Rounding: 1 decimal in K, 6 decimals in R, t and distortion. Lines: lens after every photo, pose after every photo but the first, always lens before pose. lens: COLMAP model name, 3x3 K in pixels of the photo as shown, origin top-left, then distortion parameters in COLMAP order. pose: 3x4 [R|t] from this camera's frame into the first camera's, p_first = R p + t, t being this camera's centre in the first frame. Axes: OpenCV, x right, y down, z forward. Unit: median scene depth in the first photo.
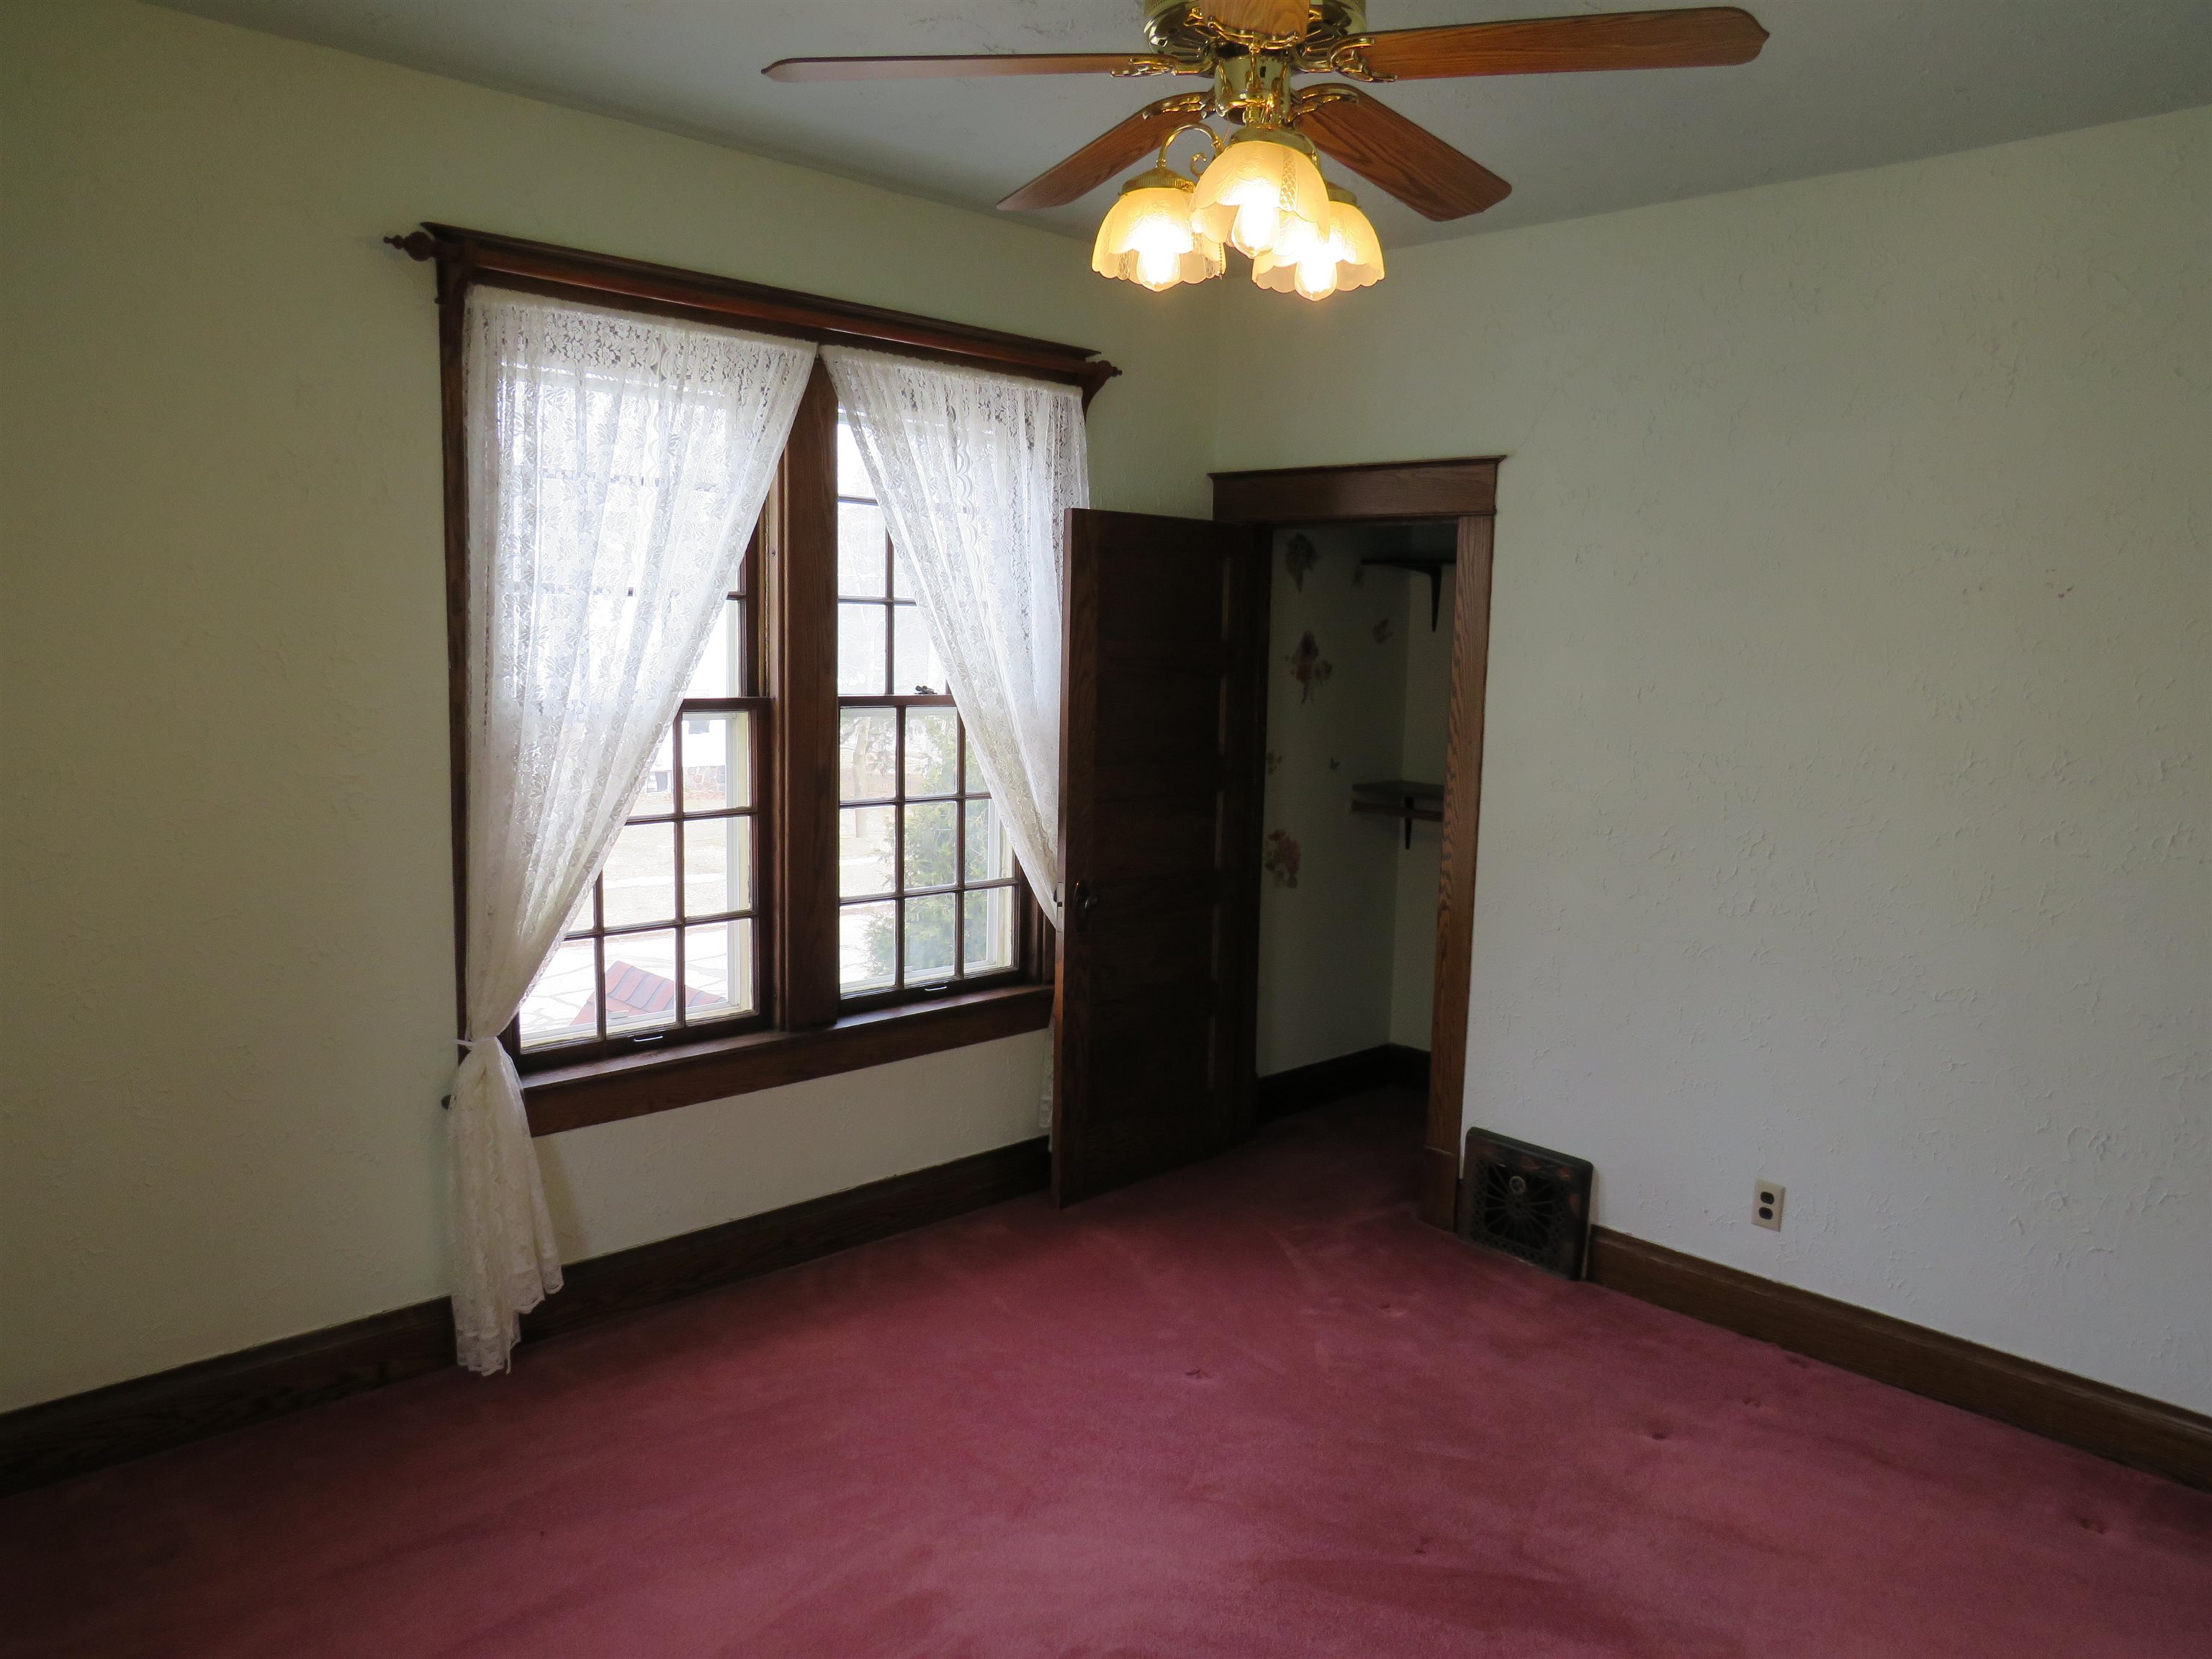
lens RADIAL K [[1593.7, 0, 1106.0], [0, 1593.7, 829.5], [0, 0, 1]] dist [0.000372, 0.000993]
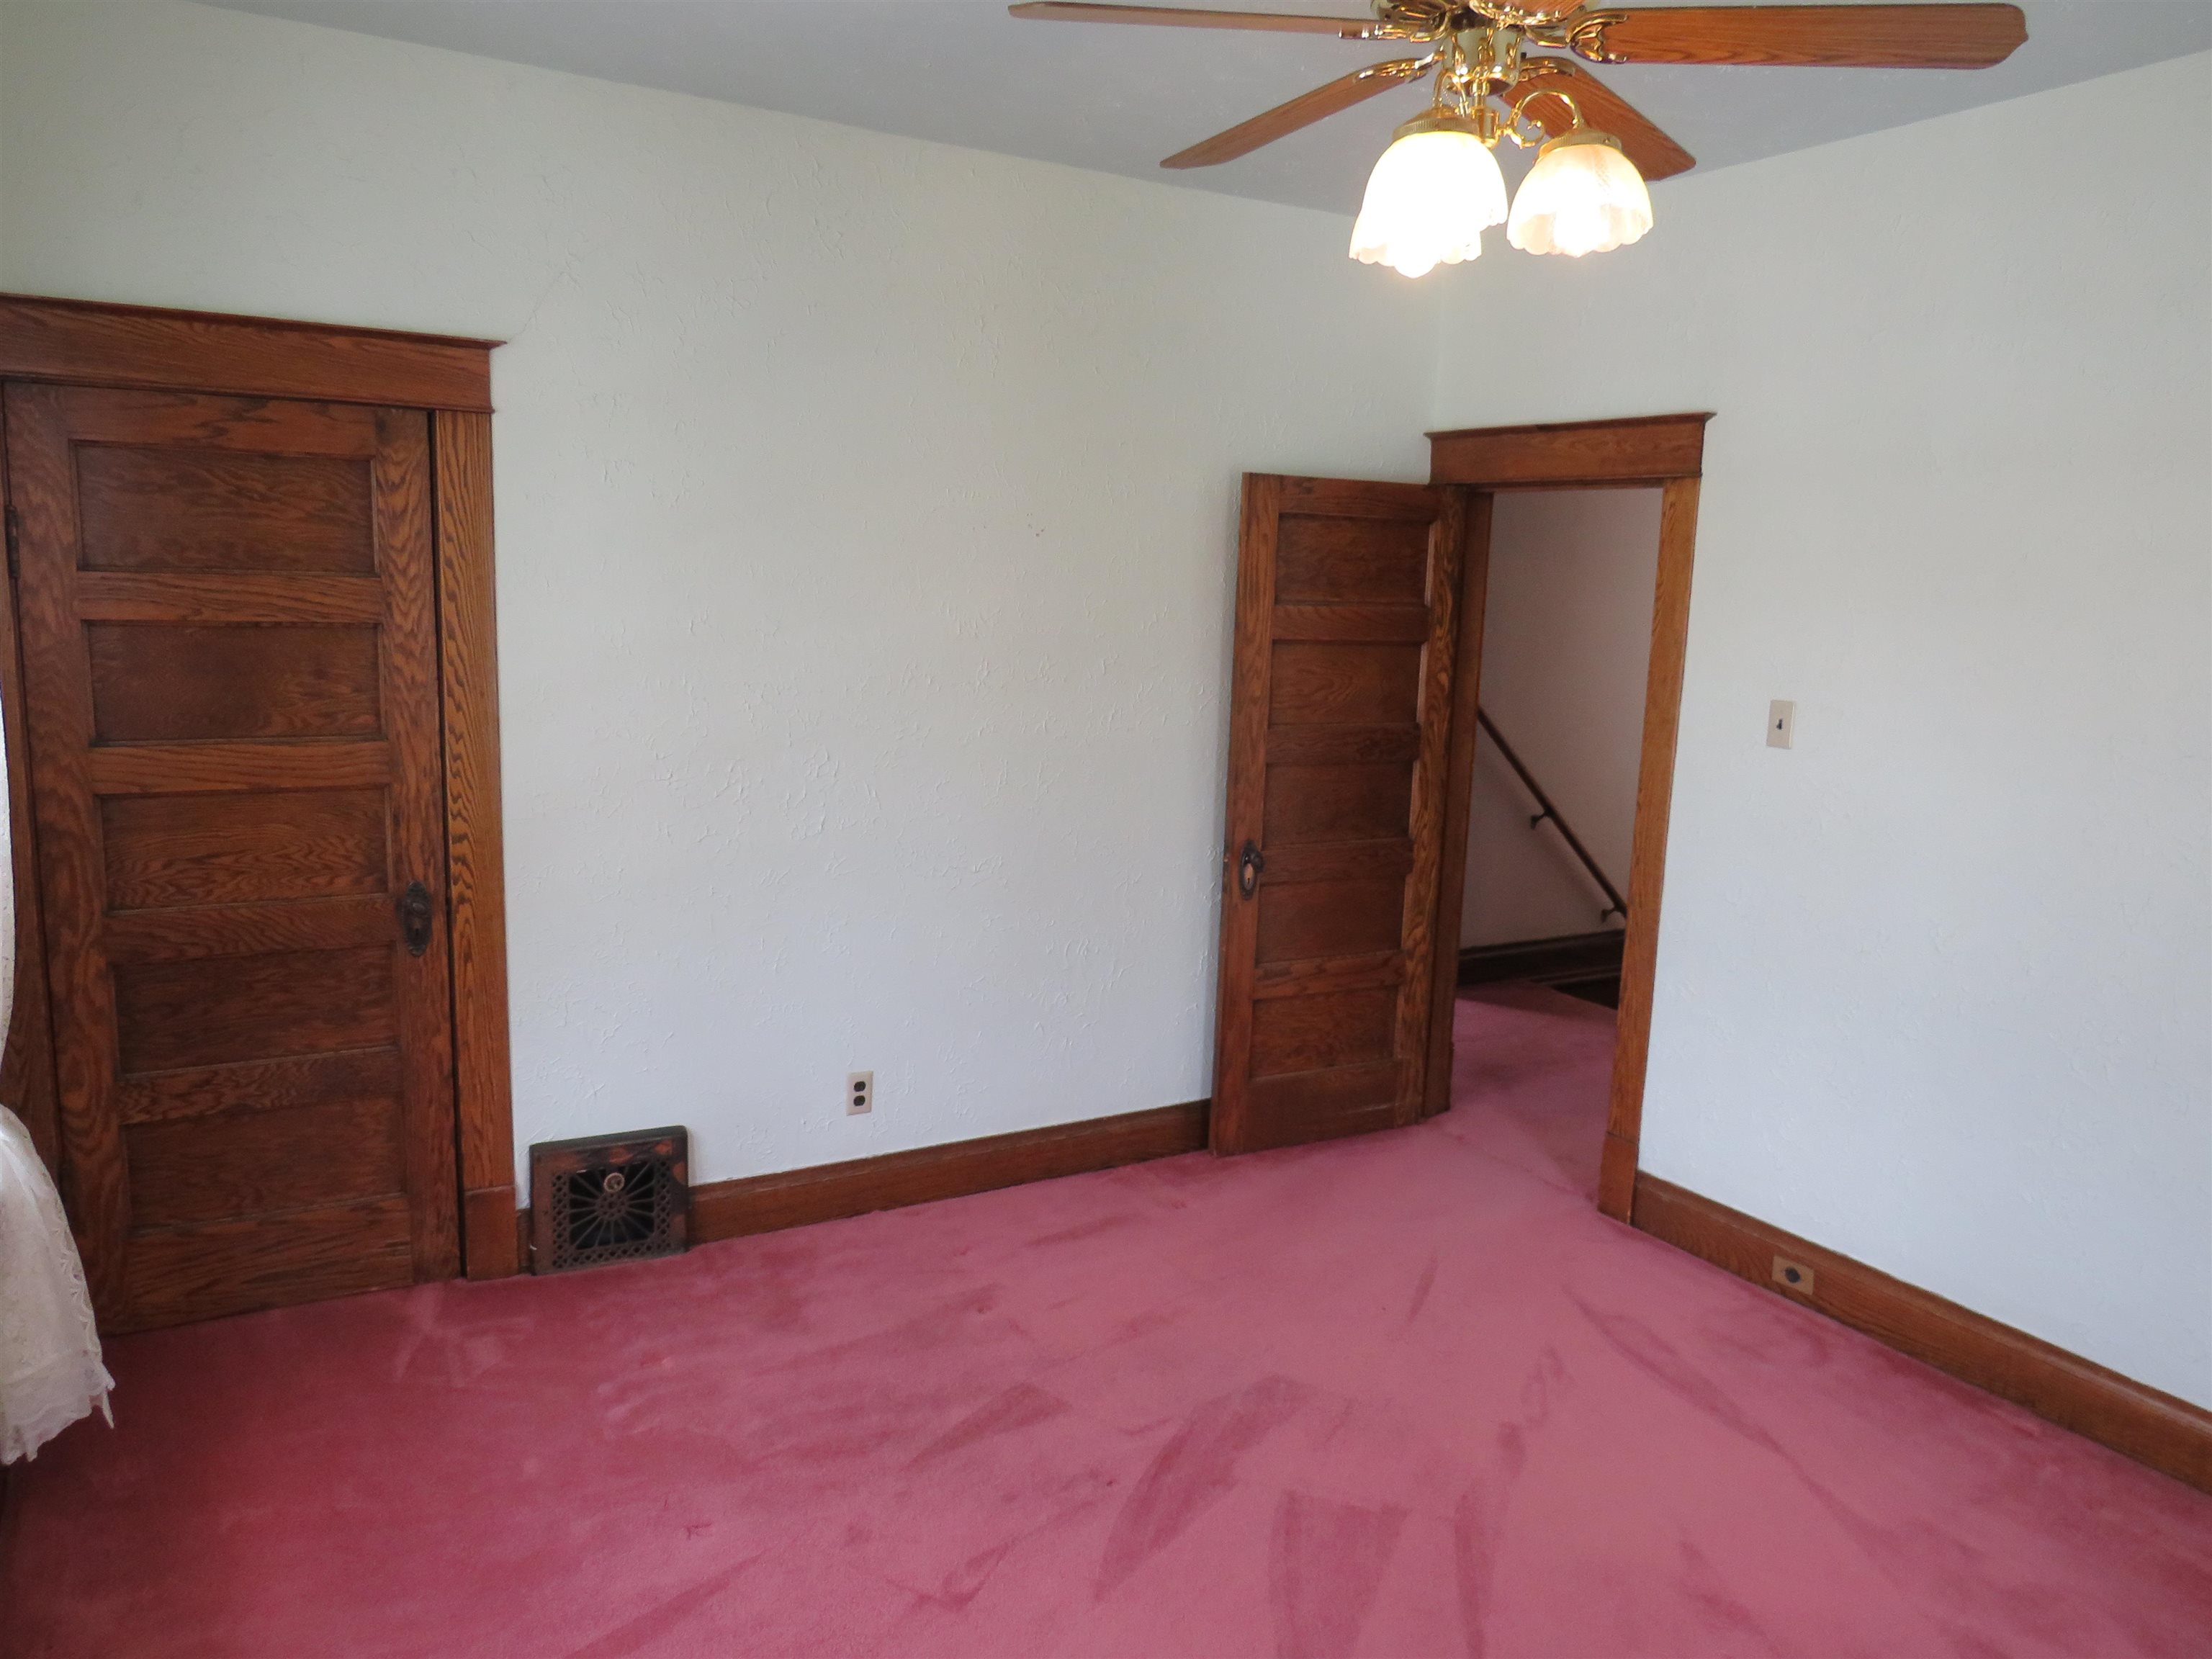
lens RADIAL K [[1550.5, 0, 1106.0], [0, 1550.5, 829.5], [0, 0, 1]] dist [0.035672, -0.000421]
pose [[0.263743, -0.168968, 0.949679, -0.525990], [0.104420, 0.983754, 0.146031, -0.079759], [-0.958924, 0.060651, 0.277102, 0.543092]]
